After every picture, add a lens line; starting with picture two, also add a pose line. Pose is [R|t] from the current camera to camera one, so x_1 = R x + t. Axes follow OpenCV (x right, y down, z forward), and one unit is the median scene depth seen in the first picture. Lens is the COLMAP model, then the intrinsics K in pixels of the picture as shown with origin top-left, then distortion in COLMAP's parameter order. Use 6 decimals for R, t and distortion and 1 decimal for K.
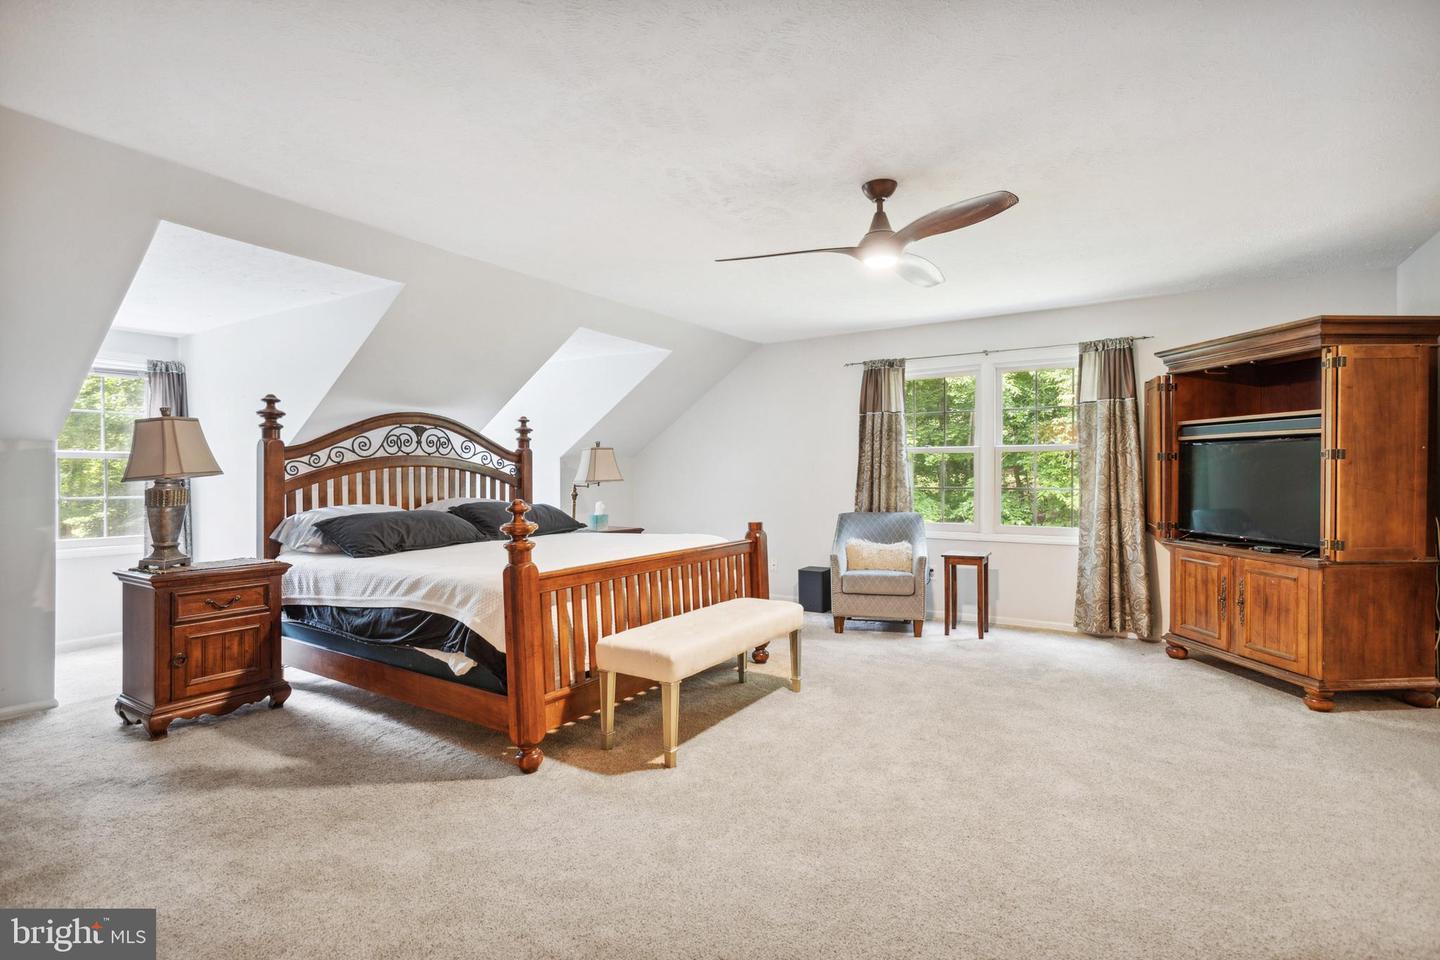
lens RADIAL K [[696.8, 0, 728.4], [0, 696.8, 480.0], [0, 0, 1]] dist [-0.002807, 0.002730]
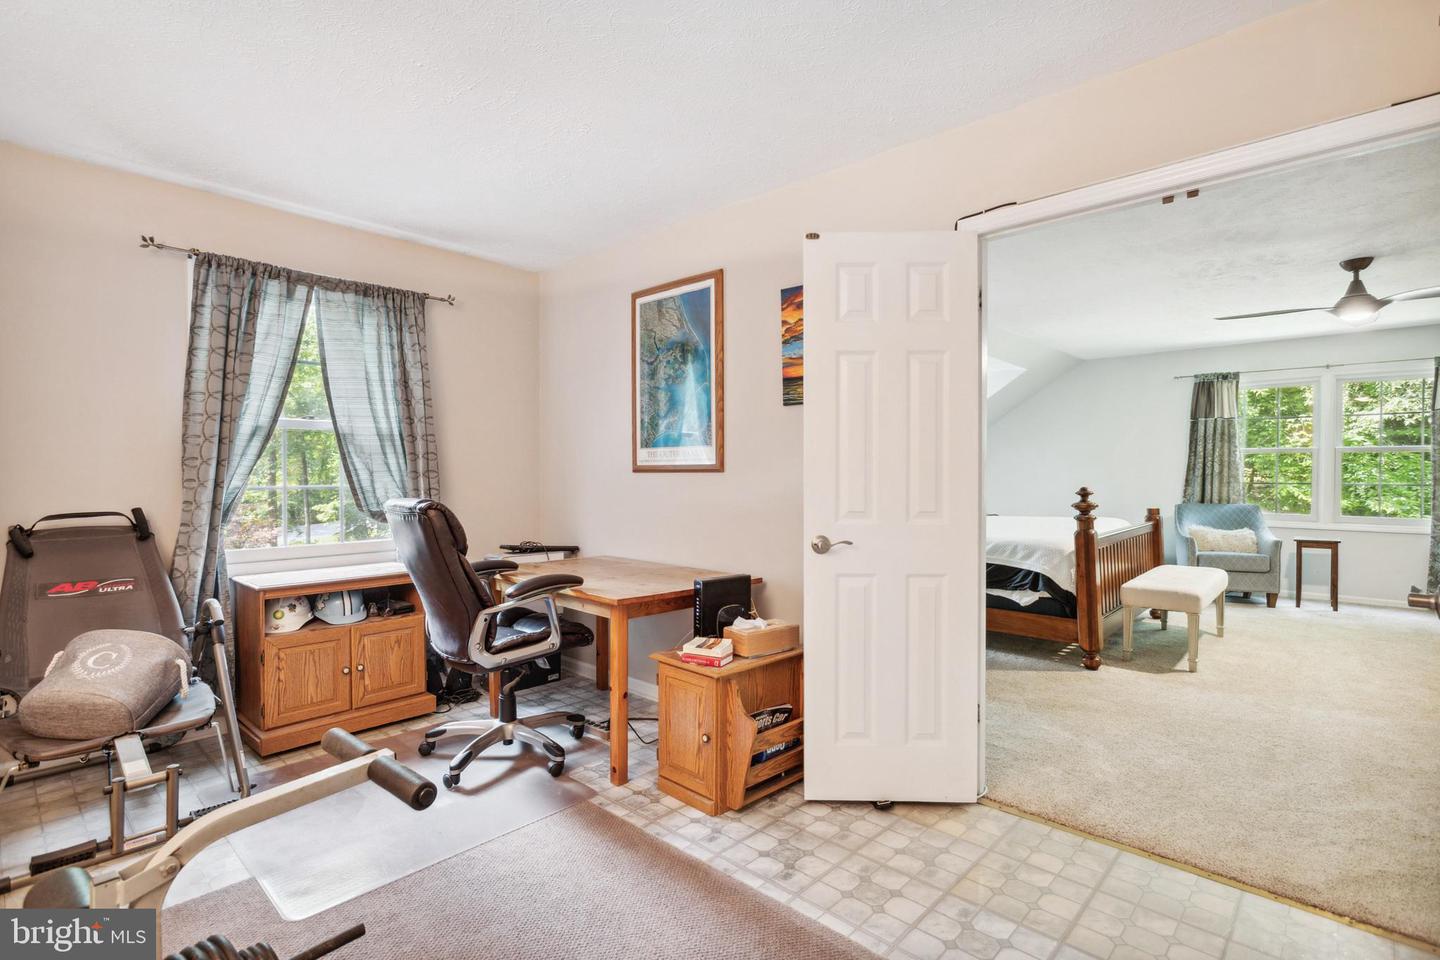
lens RADIAL K [[696.8, 0, 711.7], [0, 696.8, 482.7], [0, 0, 1]] dist [-0.002807, 0.002730]
pose [[0.984914, 0.008438, -0.172840, -0.464215], [-0.006693, 0.999921, 0.010676, 0.004660], [0.172917, -0.009358, 0.984892, -0.336543]]
